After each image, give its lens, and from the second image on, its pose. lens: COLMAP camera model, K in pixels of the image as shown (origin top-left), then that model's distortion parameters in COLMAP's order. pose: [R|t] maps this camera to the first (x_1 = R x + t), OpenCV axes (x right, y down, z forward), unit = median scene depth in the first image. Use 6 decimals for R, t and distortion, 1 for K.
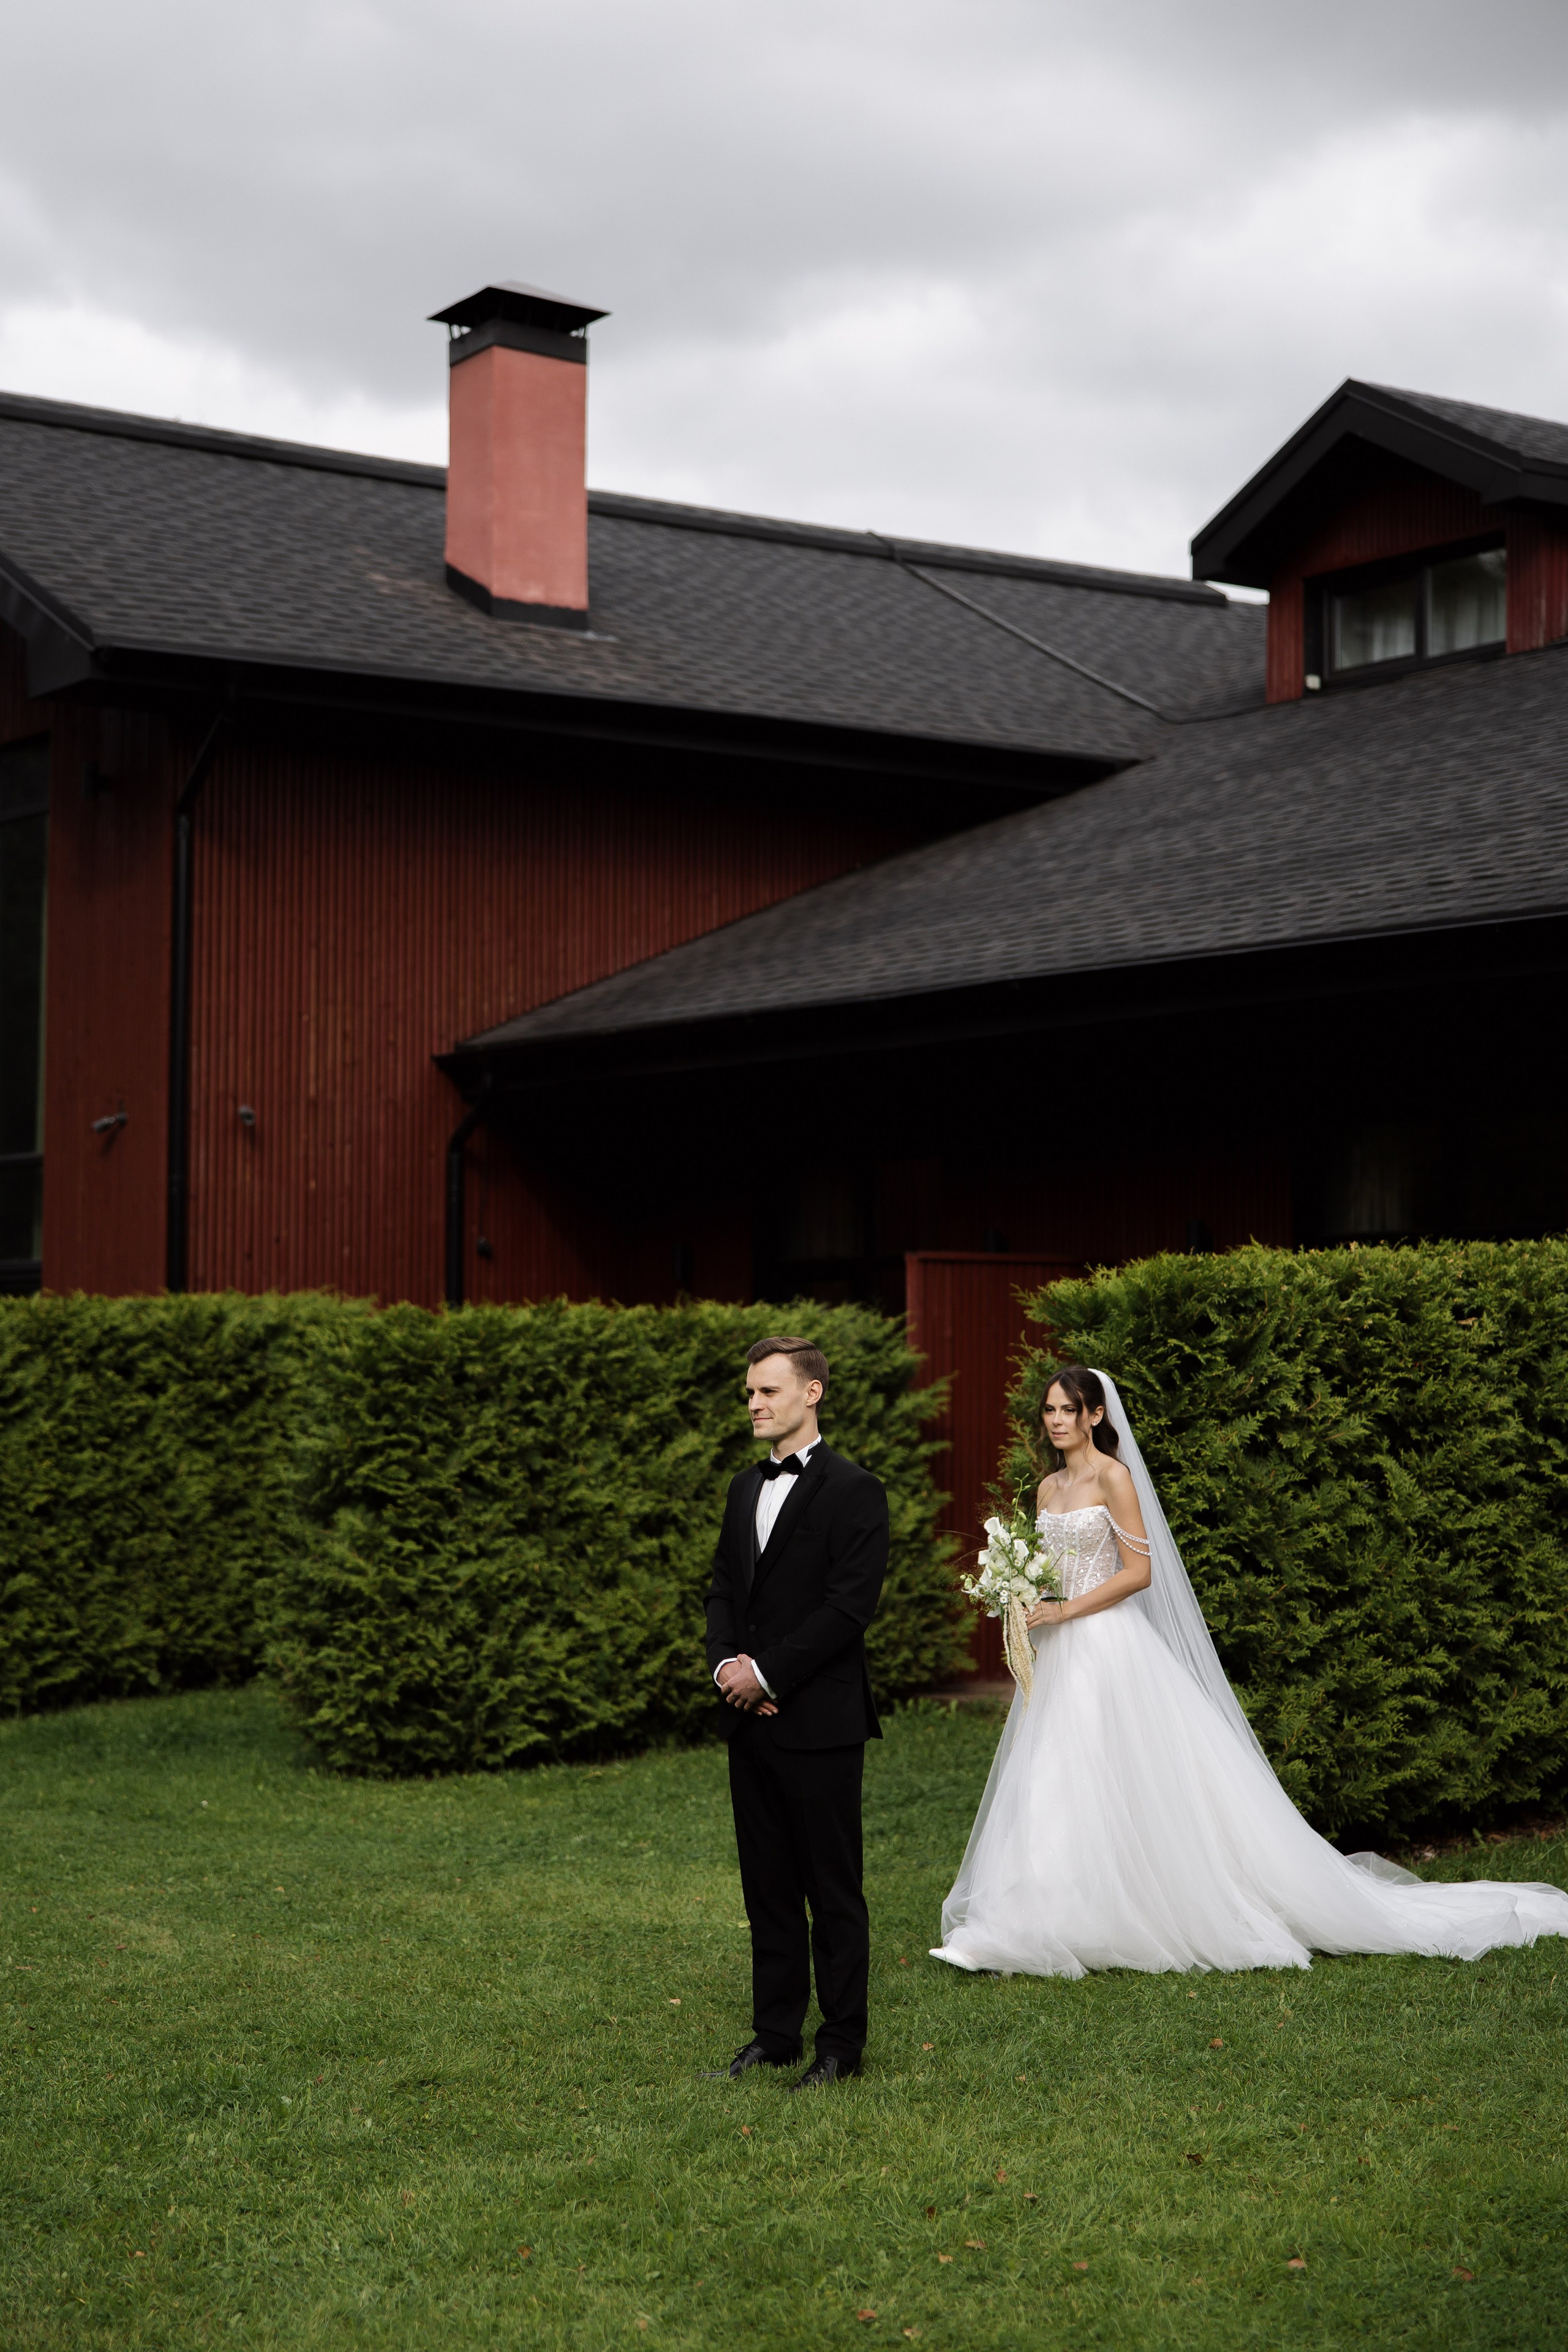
lens RADIAL K [[4133.5, 0, 708.8], [0, 4133.5, 1108.0], [0, 0, 1]] dist [0.032340, 0.000000]
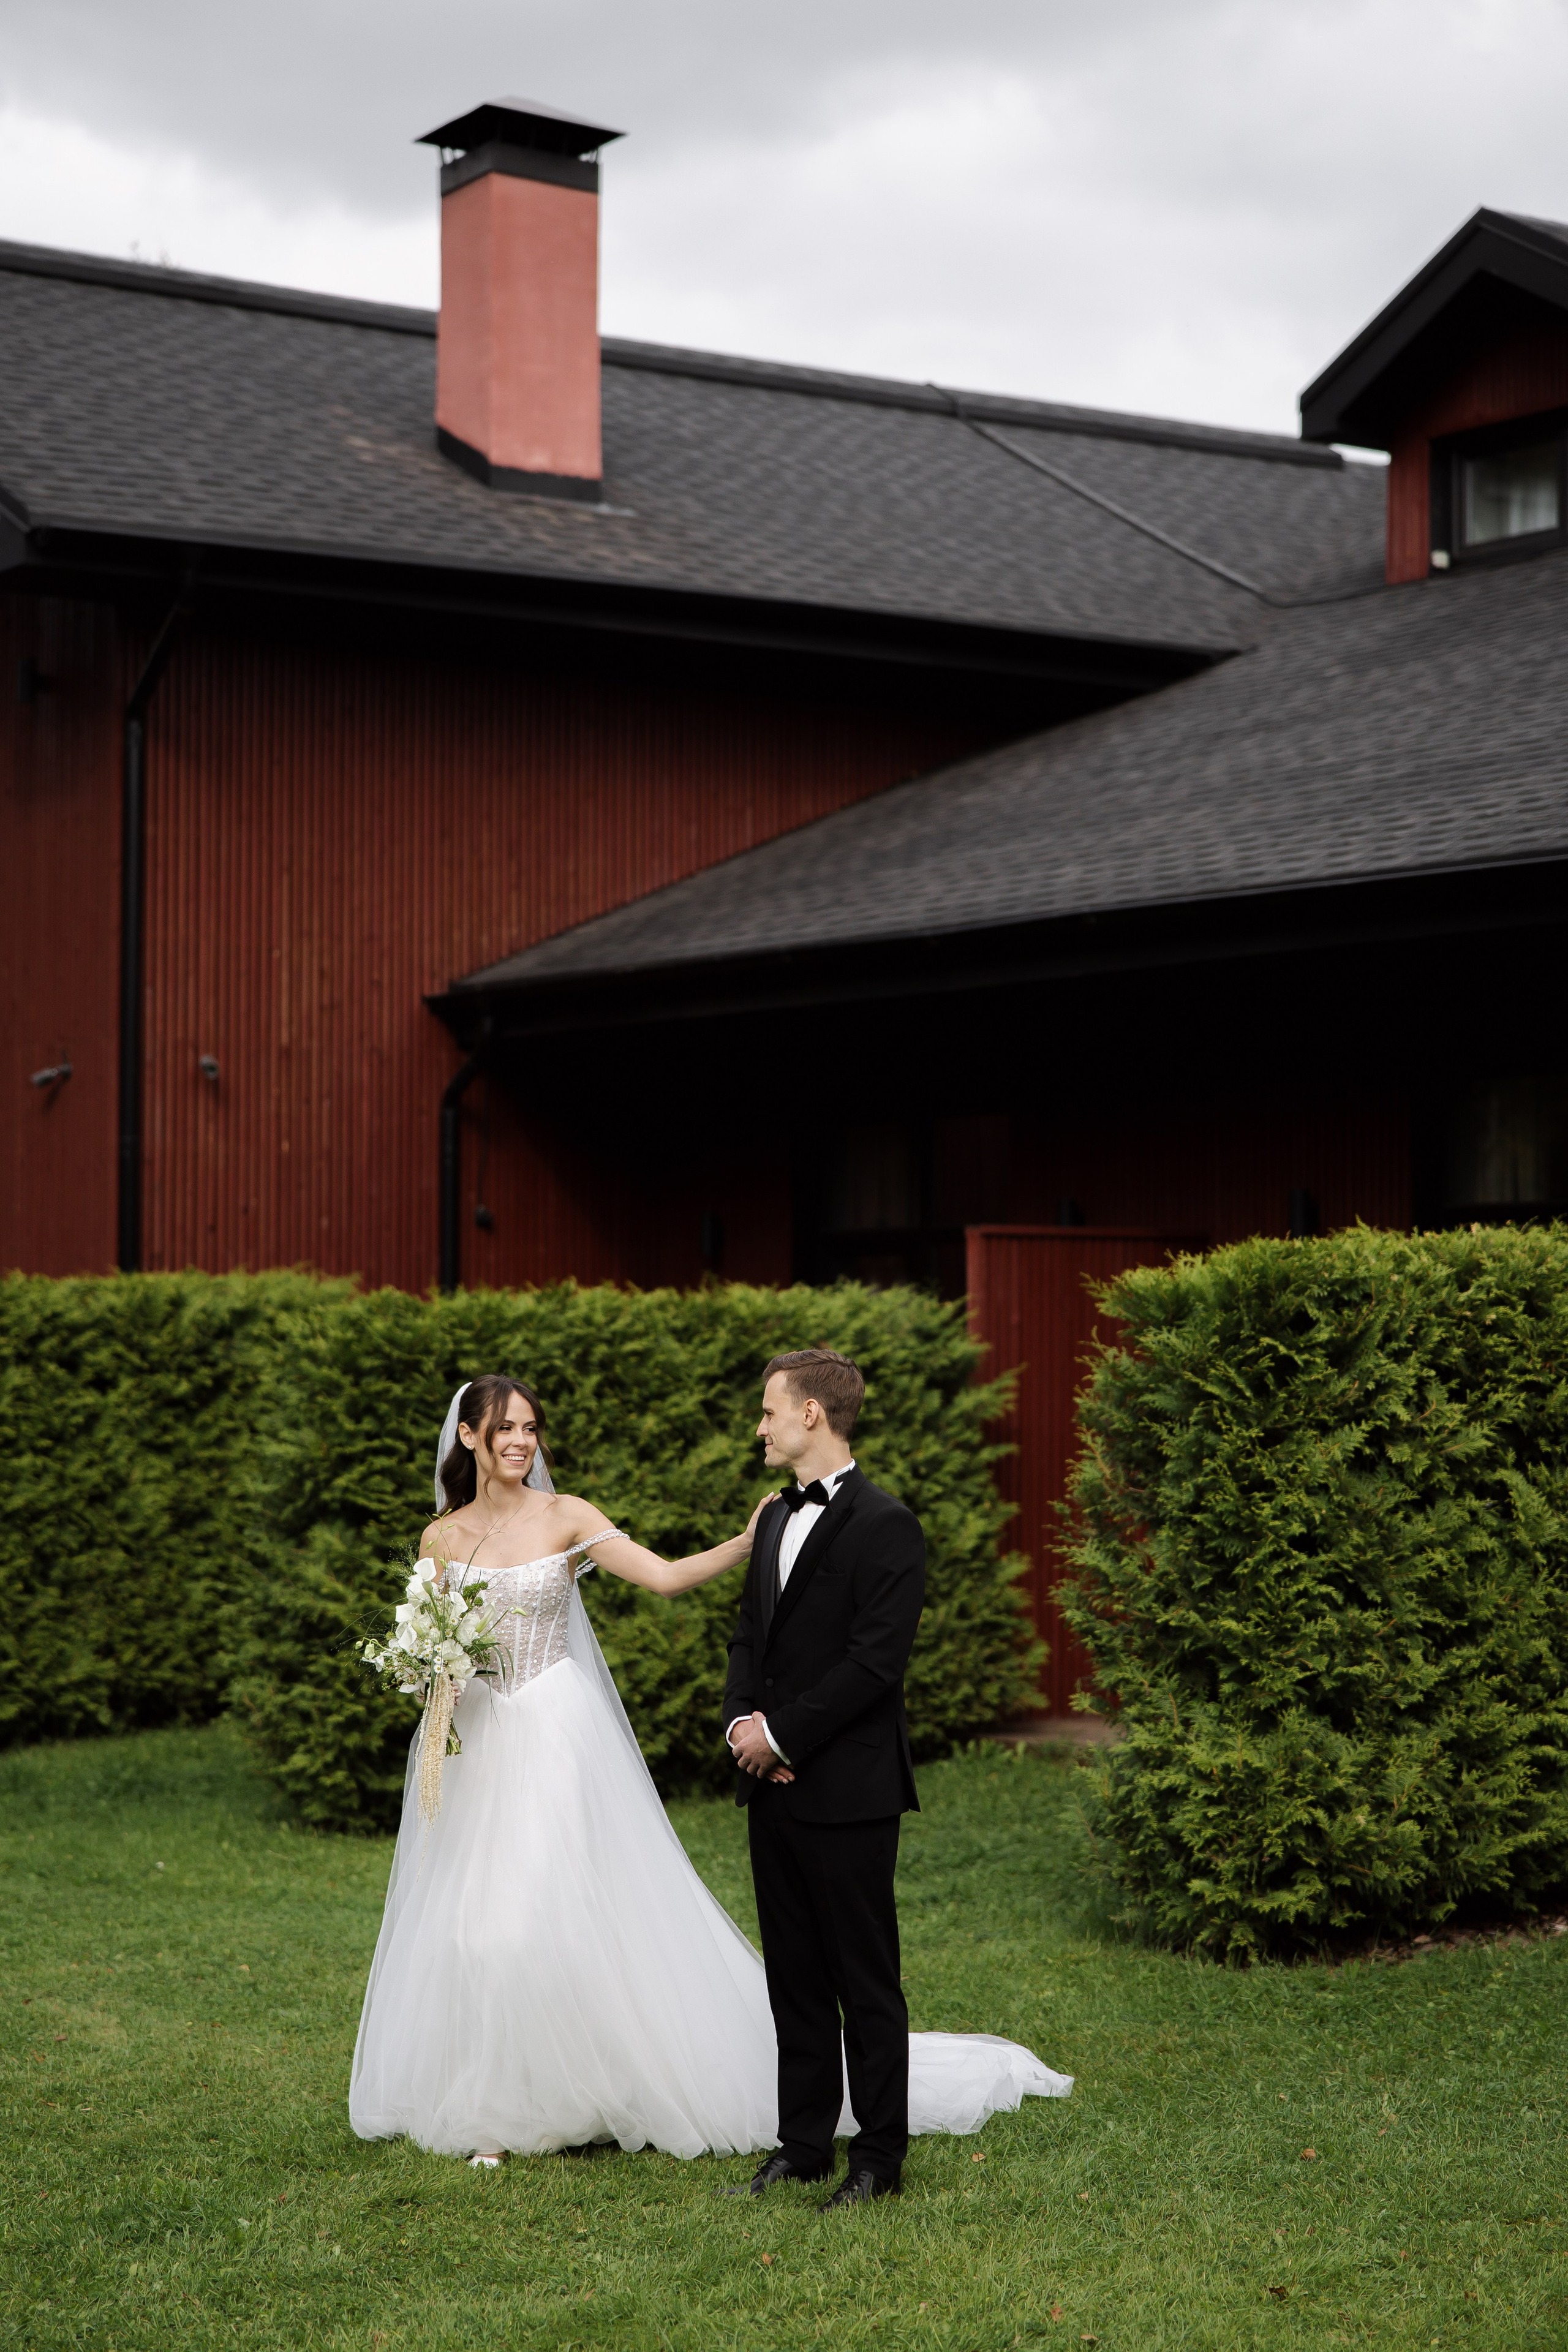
lens RADIAL K [[4790.7, 0, 734.4], [0, 4790.7, 1114.4], [0, 0, 1]] dist [0.046450, 0.000000]
pose [[0.999974, -0.002849, -0.006604, 0.005533], [0.002986, 0.999779, 0.020826, -0.009494], [0.006543, -0.020846, 0.999761, -0.006232]]
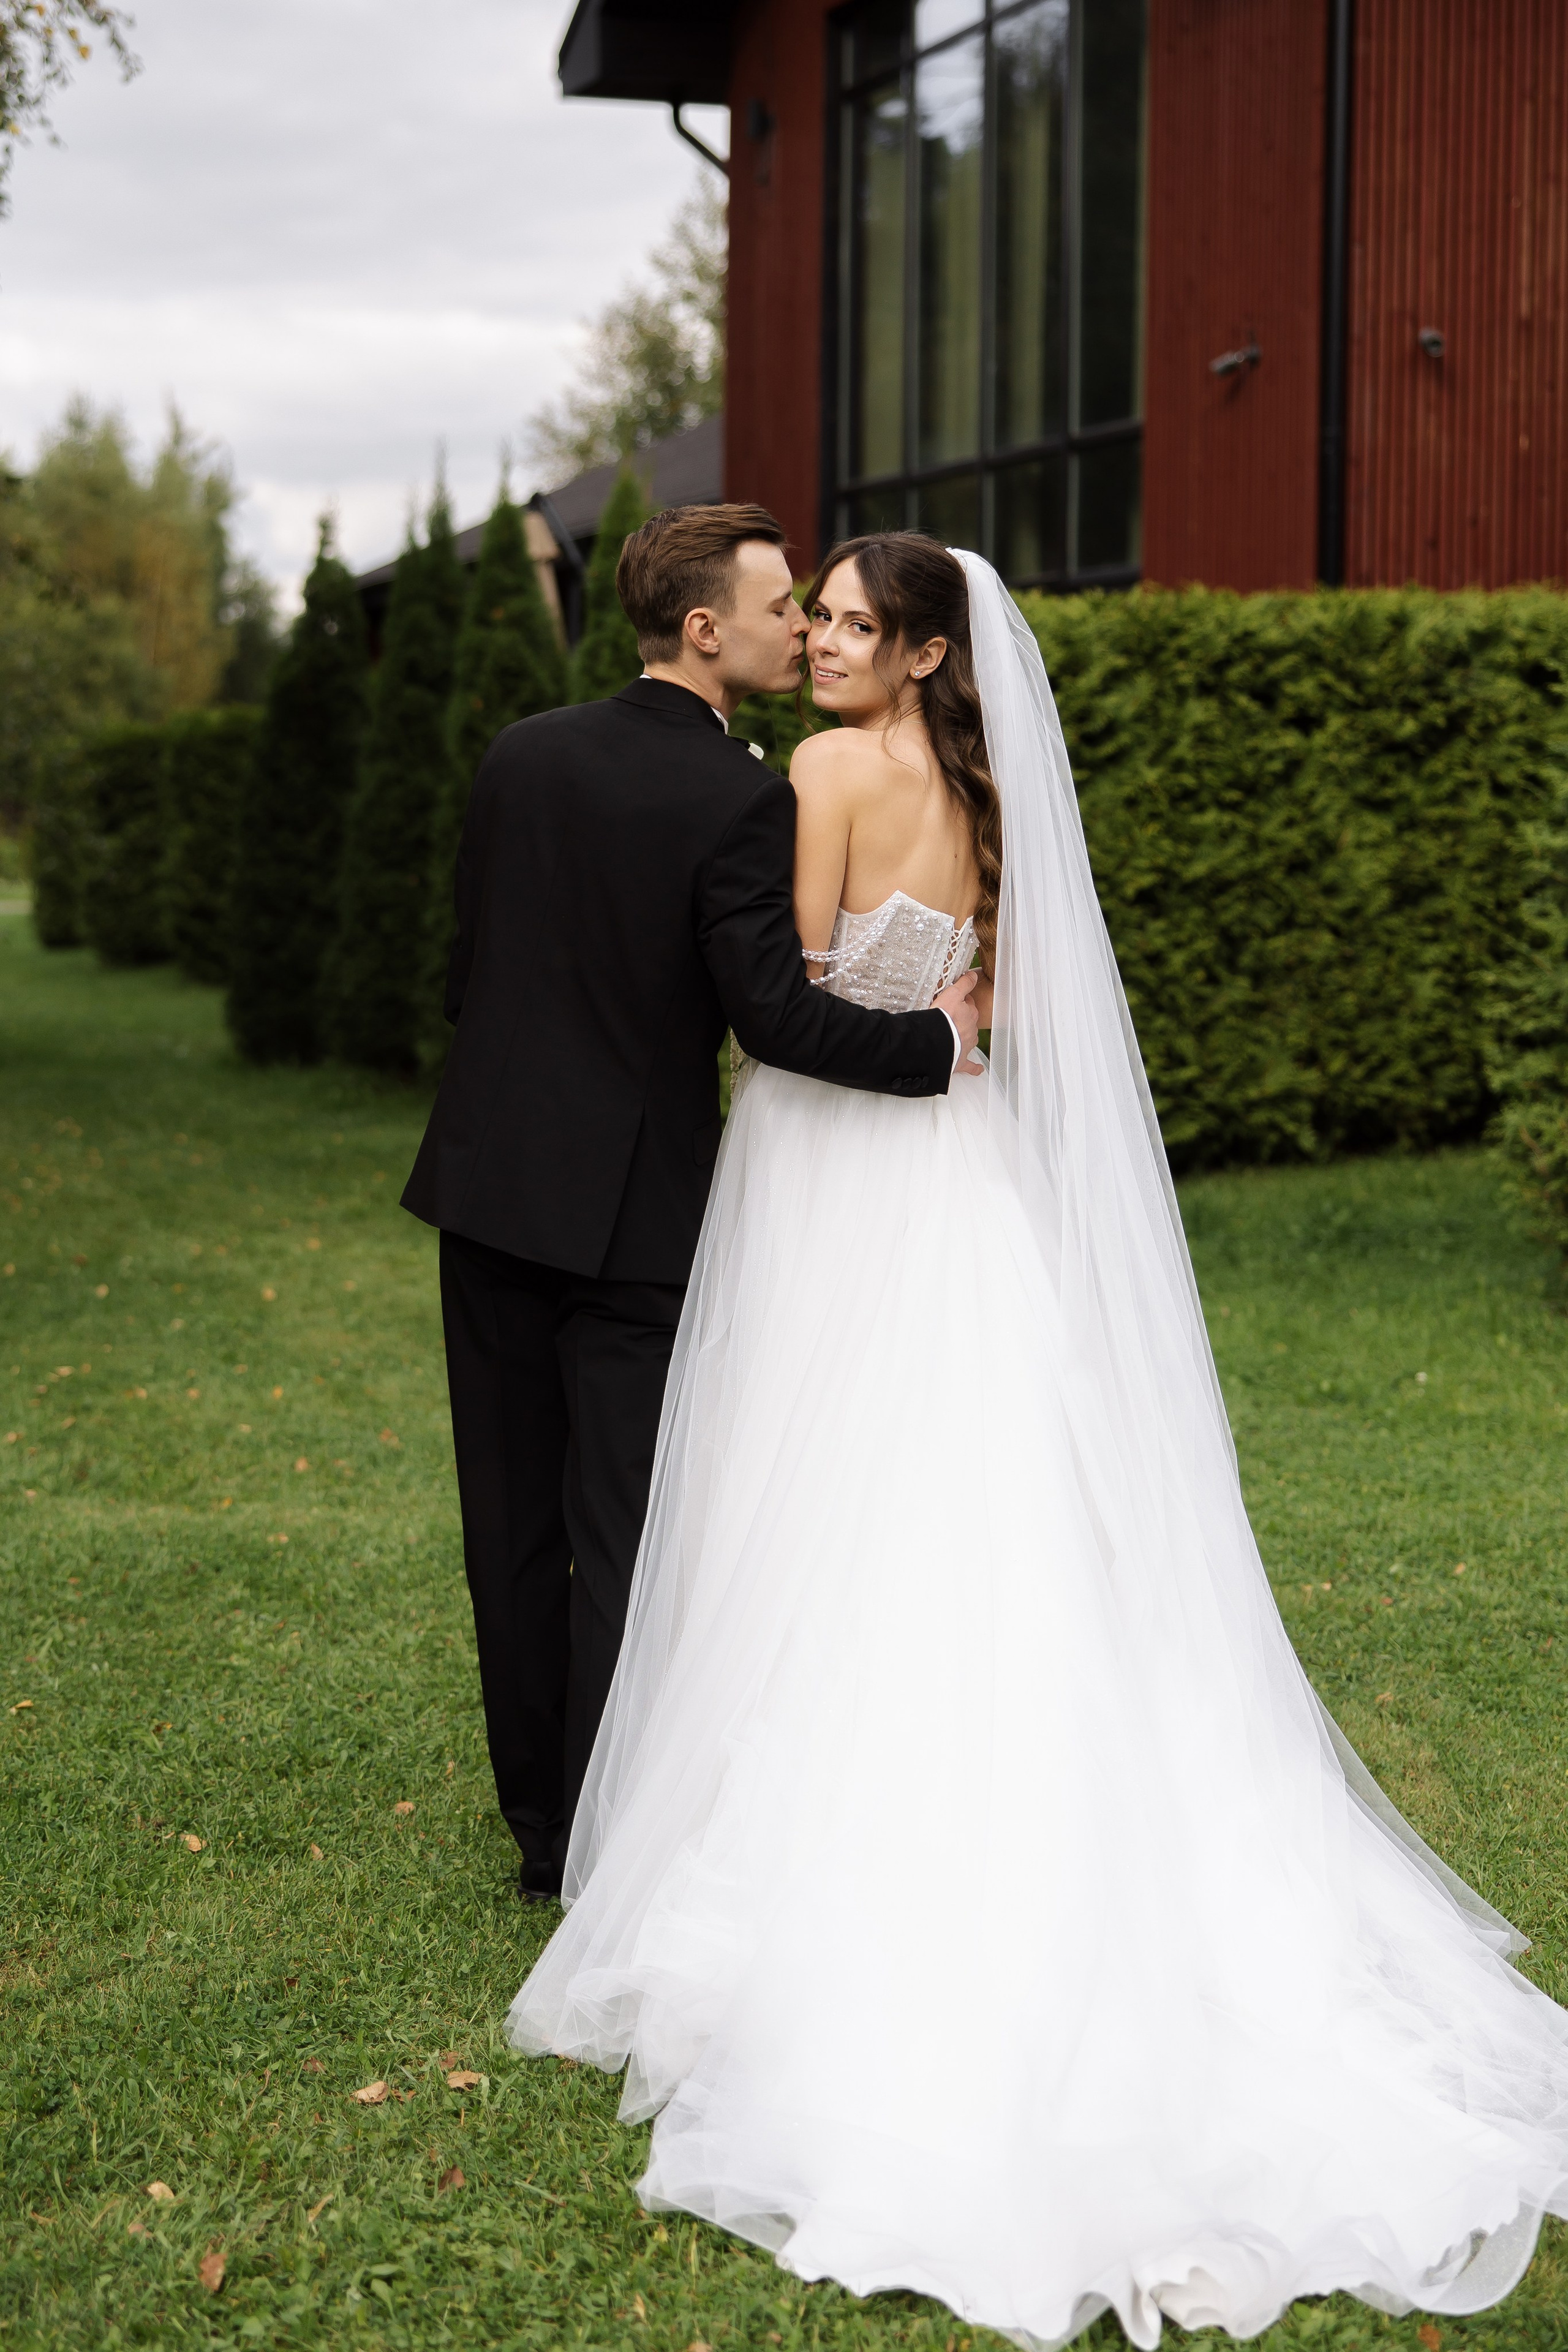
lens RADIAL K [[3103.8, 0, 722.7], [0, 3103.8, 1070.9], [0, 0, 1]] dist [-0.028003, 0.000000]
pose [[0.958816, 0.022282, -0.283153, -0.081002], [0.018779, 0.989763, 0.141477, 0.051145], [0.283407, -0.140967, 0.948583, 0.481608]]
